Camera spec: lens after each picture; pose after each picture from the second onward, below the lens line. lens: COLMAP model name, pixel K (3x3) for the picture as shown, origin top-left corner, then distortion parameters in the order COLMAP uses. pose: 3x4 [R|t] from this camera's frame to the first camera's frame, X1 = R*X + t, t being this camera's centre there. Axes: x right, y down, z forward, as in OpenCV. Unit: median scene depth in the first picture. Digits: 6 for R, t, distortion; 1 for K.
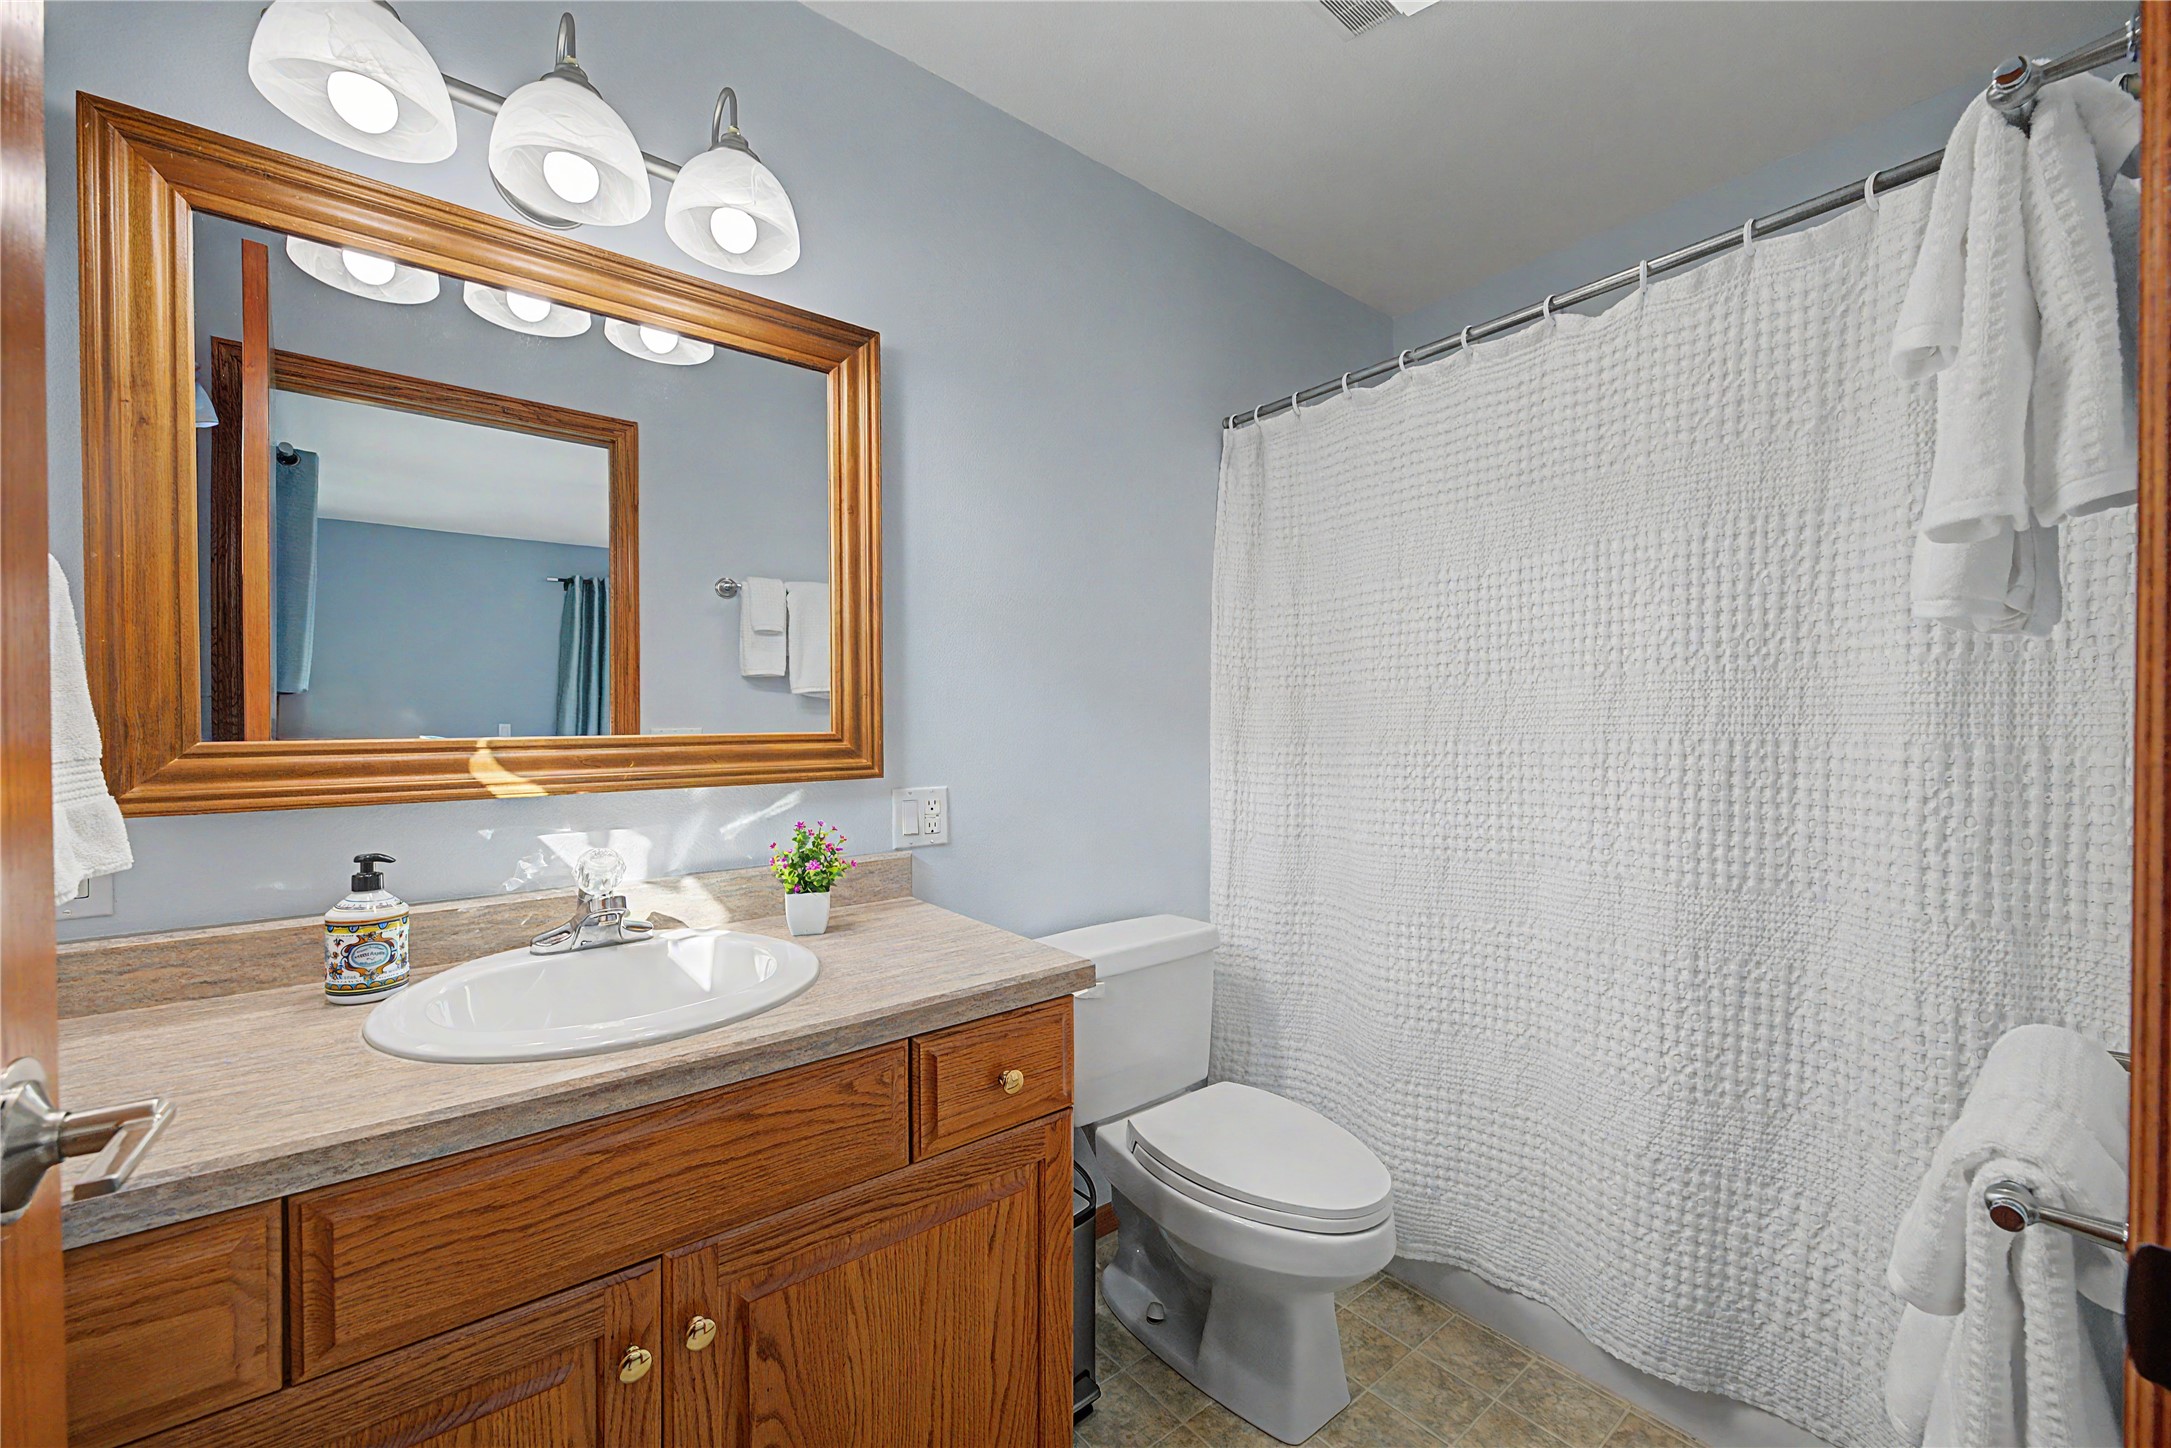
lens RADIAL K [[849.7, 0, 1084.4], [0, 849.7, 718.1], [0, 0, 1]] dist [-0.000065, 0.000408]
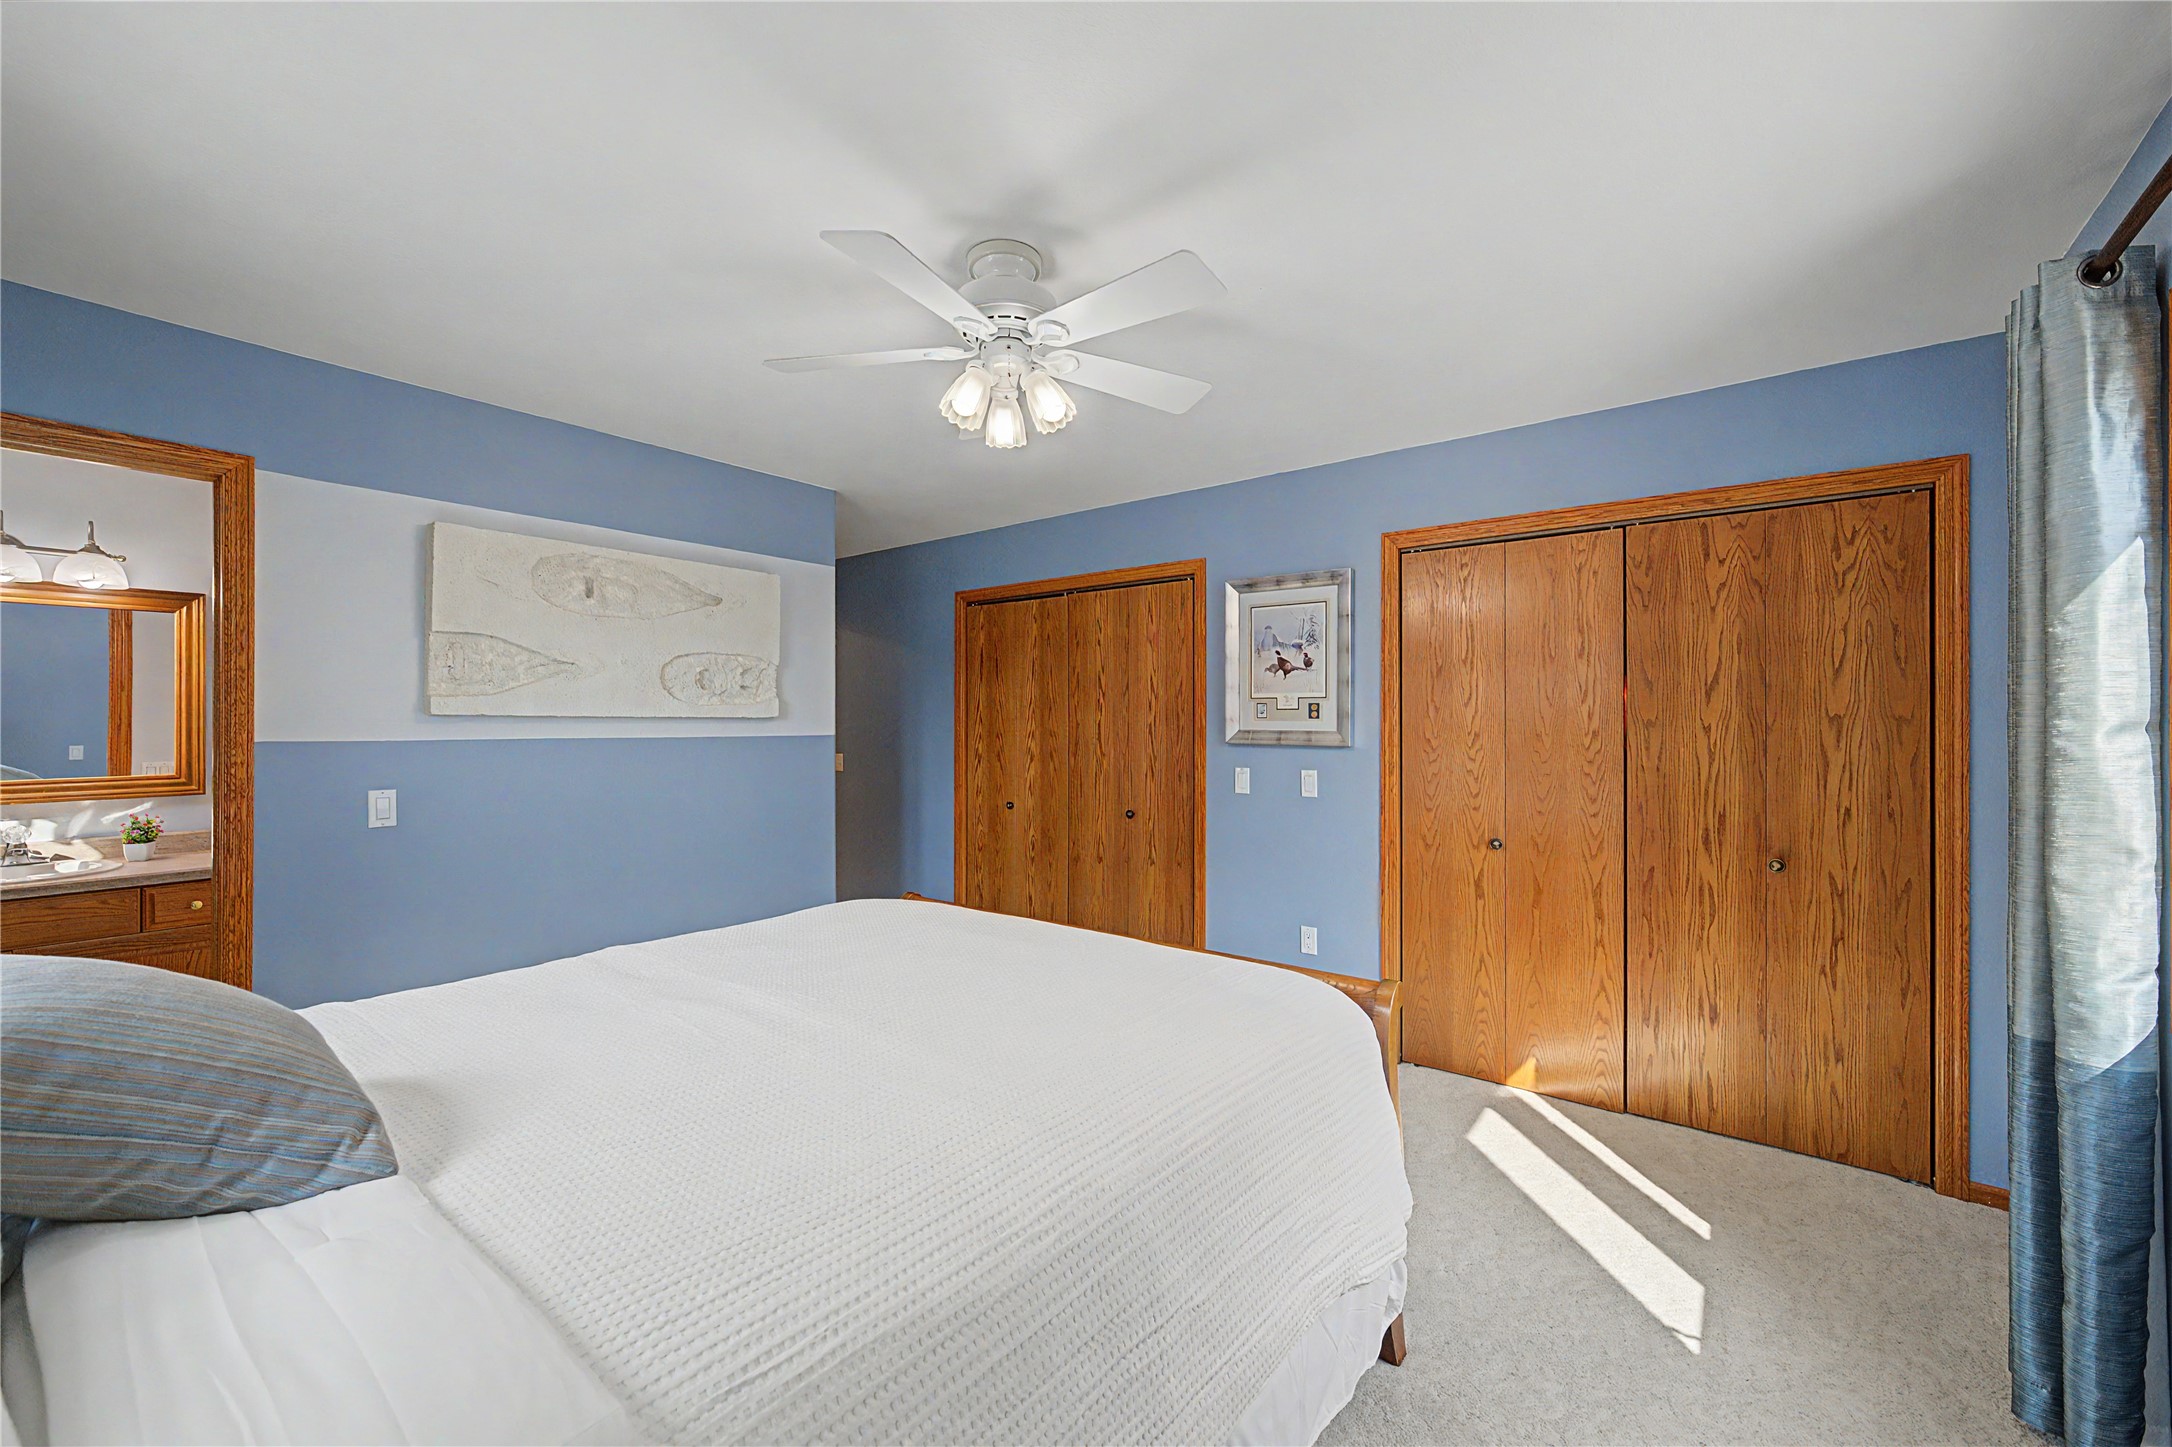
lens RADIAL K [[850.1, 0, 1084.9], [0, 850.1, 717.6], [0, 0, 1]] dist [-0.000065, 0.000408]
pose [[0.974531, 0.008615, 0.224089, 1.688457], [-0.007915, 0.999961, -0.004022, -0.157996], [-0.224115, 0.002146, 0.974560, -1.881929]]
